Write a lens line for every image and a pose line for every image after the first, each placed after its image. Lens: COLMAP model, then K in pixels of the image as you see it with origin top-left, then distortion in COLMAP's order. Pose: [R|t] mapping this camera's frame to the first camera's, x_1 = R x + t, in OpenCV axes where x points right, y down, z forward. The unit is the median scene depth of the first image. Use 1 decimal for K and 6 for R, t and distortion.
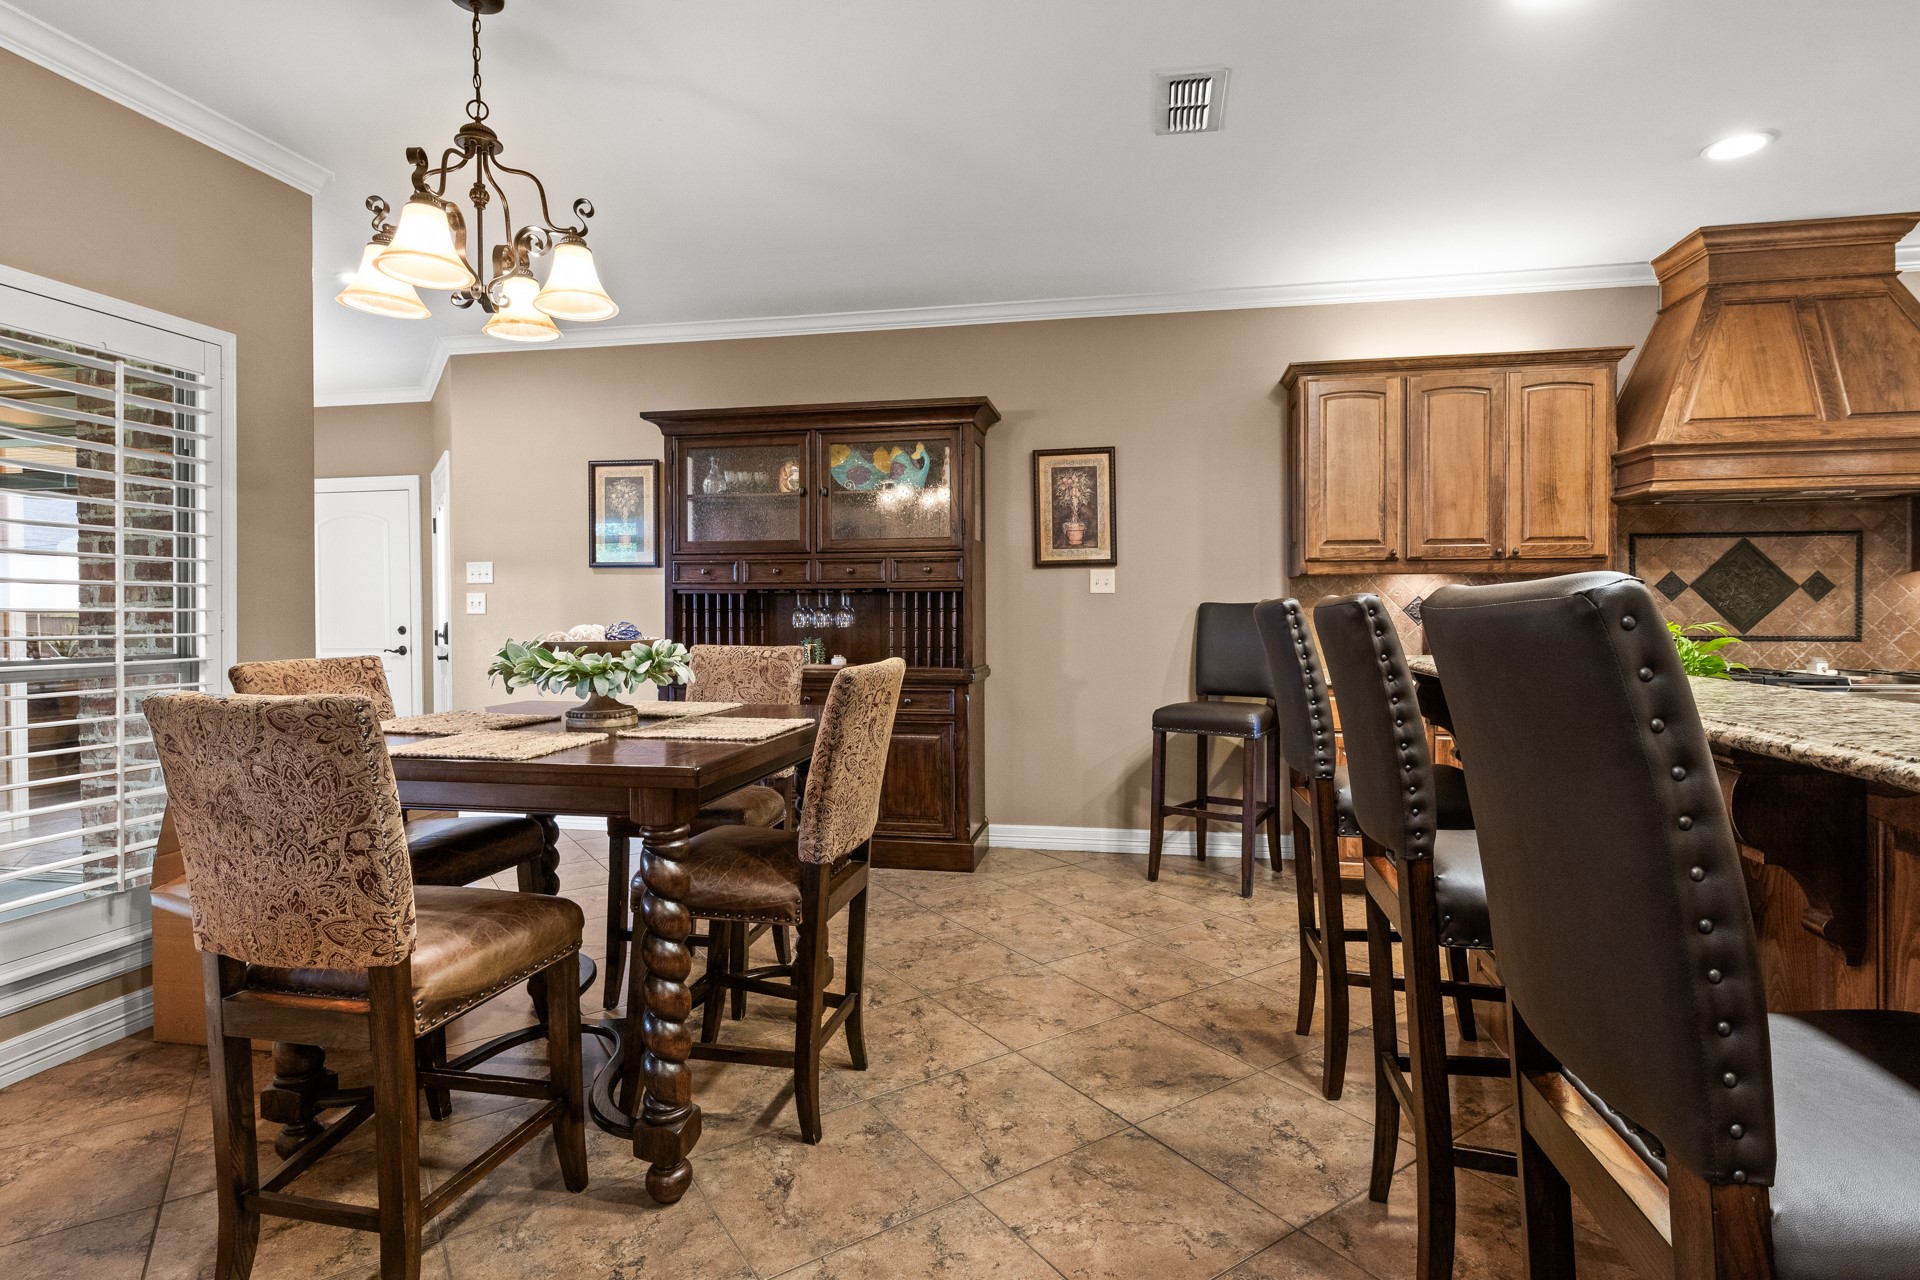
lens RADIAL K [[964.4, 0, 958.1], [0, 964.4, 626.3], [0, 0, 1]] dist [-0.003455, -0.000375]
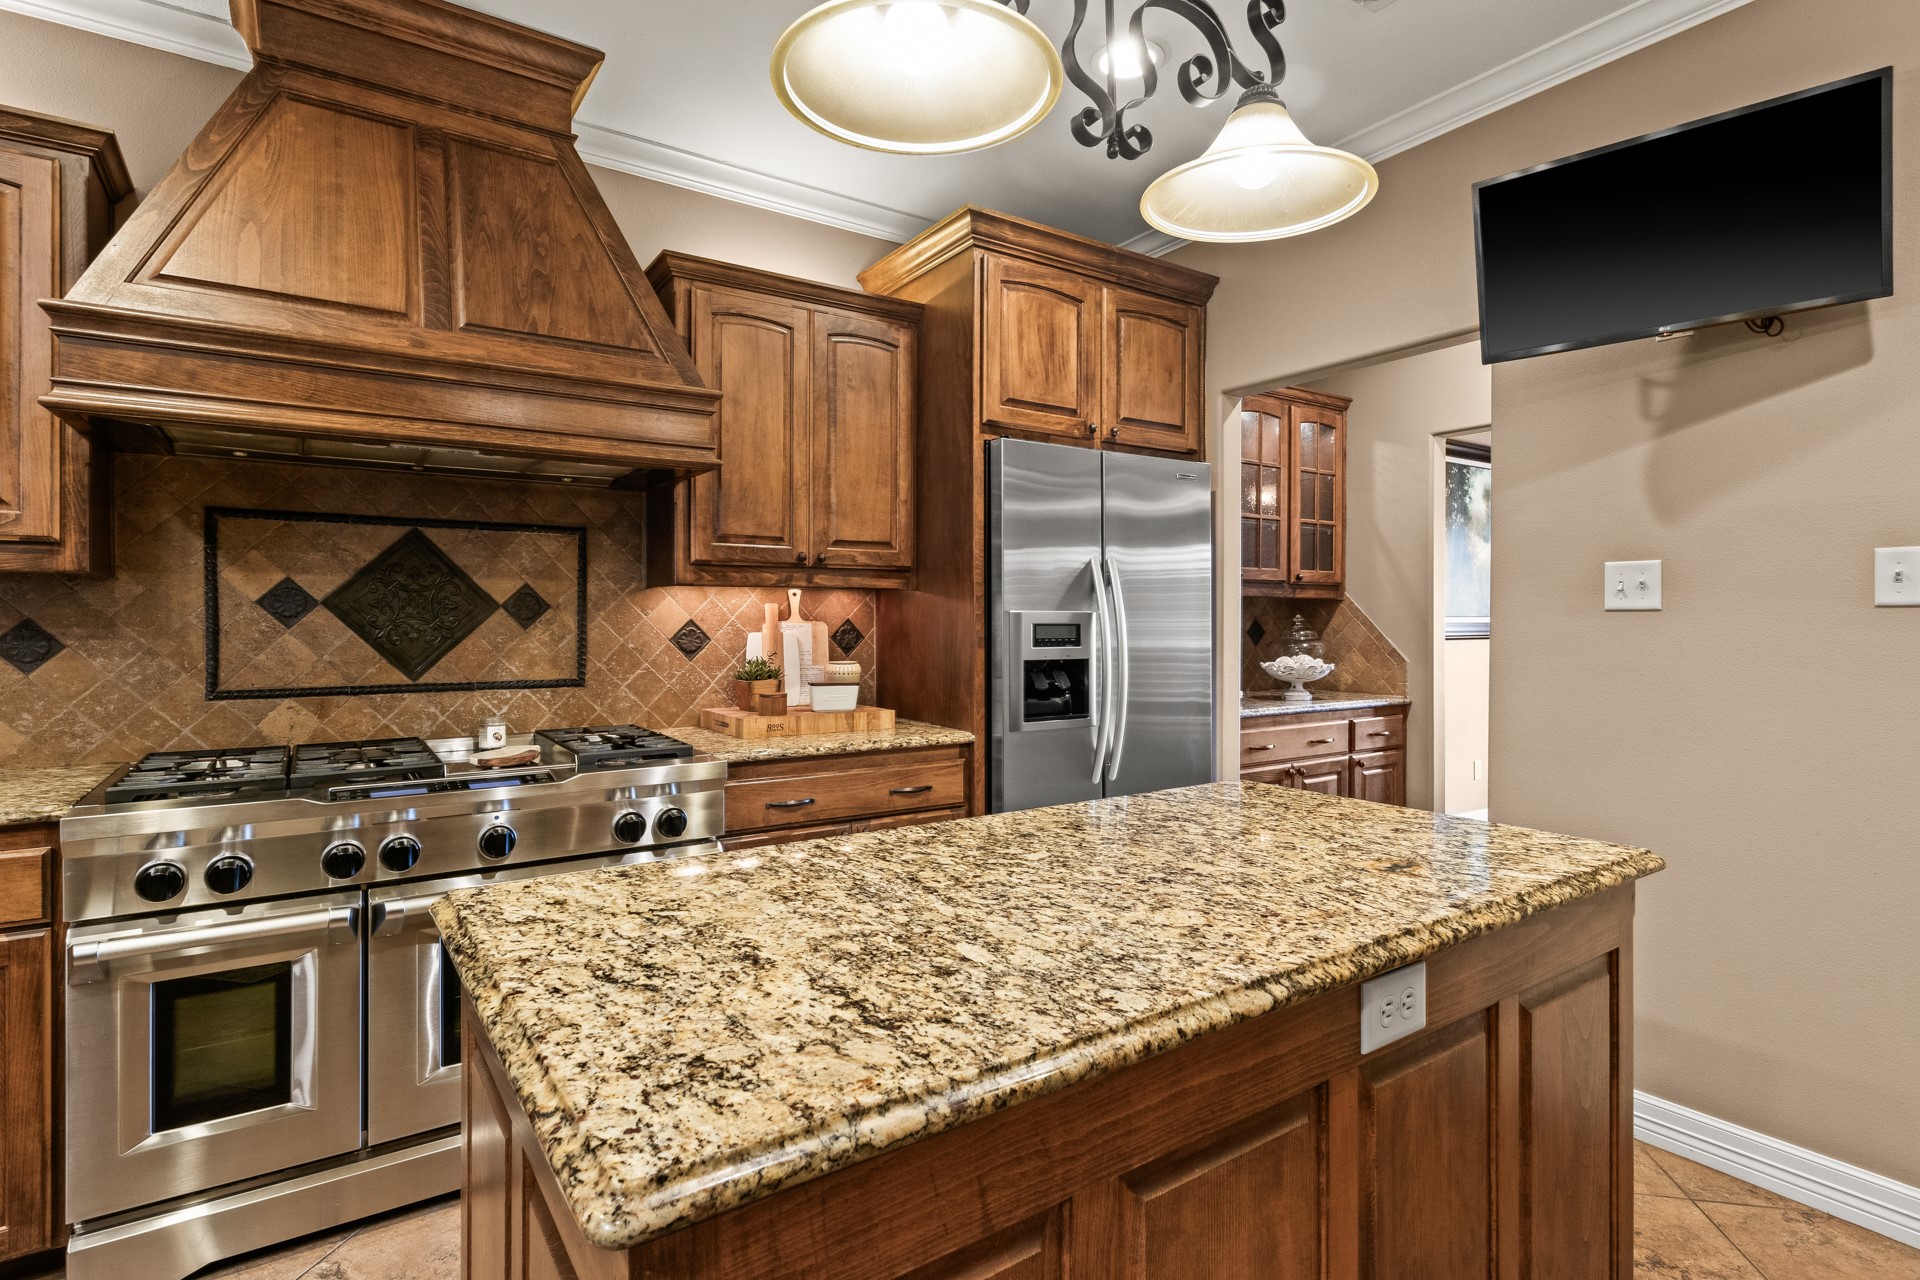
lens RADIAL K [[964.4, 0, 956.6], [0, 964.4, 636.7], [0, 0, 1]] dist [-0.003455, -0.000375]
pose [[0.700994, -0.008987, 0.713110, 0.629054], [0.005482, 0.999959, 0.007213, -0.023803], [-0.713146, -0.001147, 0.701015, 0.314502]]
